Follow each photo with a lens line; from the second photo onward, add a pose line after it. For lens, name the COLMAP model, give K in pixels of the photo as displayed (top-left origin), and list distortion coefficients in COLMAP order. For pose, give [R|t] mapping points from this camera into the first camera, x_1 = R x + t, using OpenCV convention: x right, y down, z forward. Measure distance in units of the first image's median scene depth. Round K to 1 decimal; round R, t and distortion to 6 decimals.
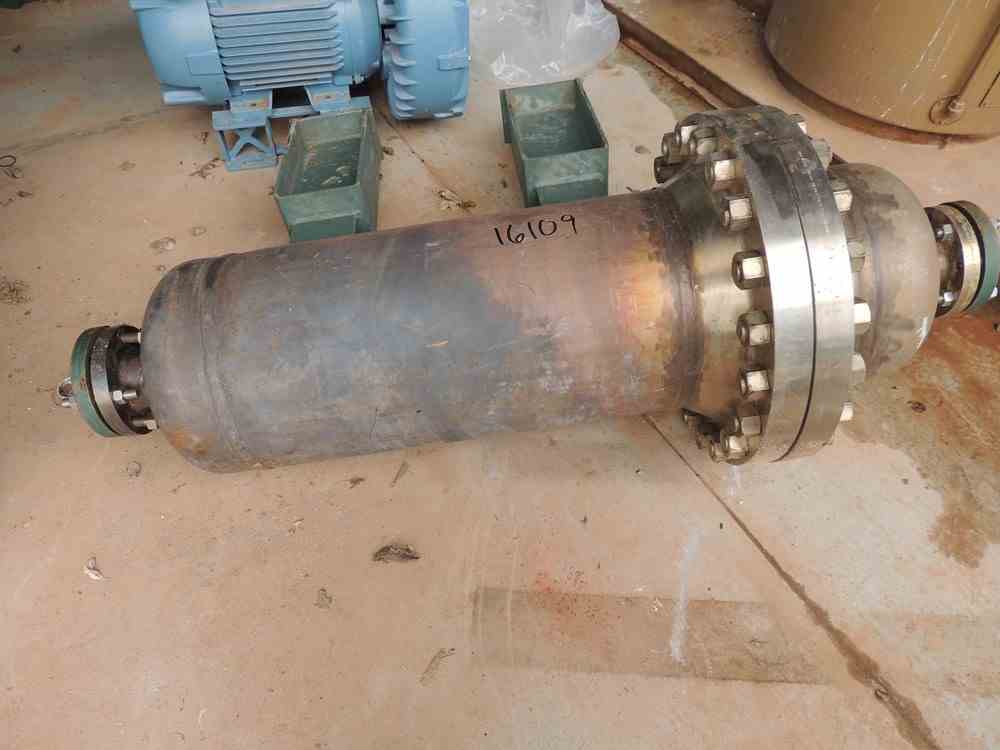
lens RADIAL K [[713.1, 0, 499.3], [0, 713.1, 373.2], [0, 0, 1]] dist [-0.016232, 0.000446]
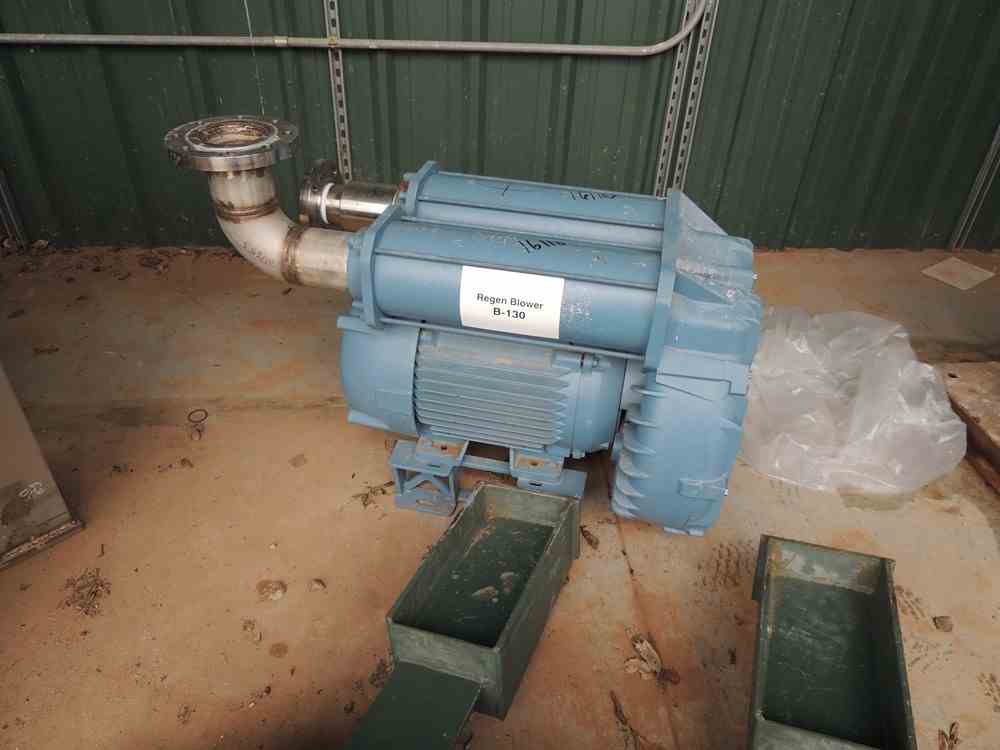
lens RADIAL K [[713.1, 0, 499.4], [0, 713.1, 377.3], [0, 0, 1]] dist [-0.016232, 0.000446]
pose [[0.893318, 0.260698, -0.366086, -0.013659], [-0.352714, 0.911494, -0.211594, -0.295723], [0.278523, 0.318144, 0.906206, 0.252673]]
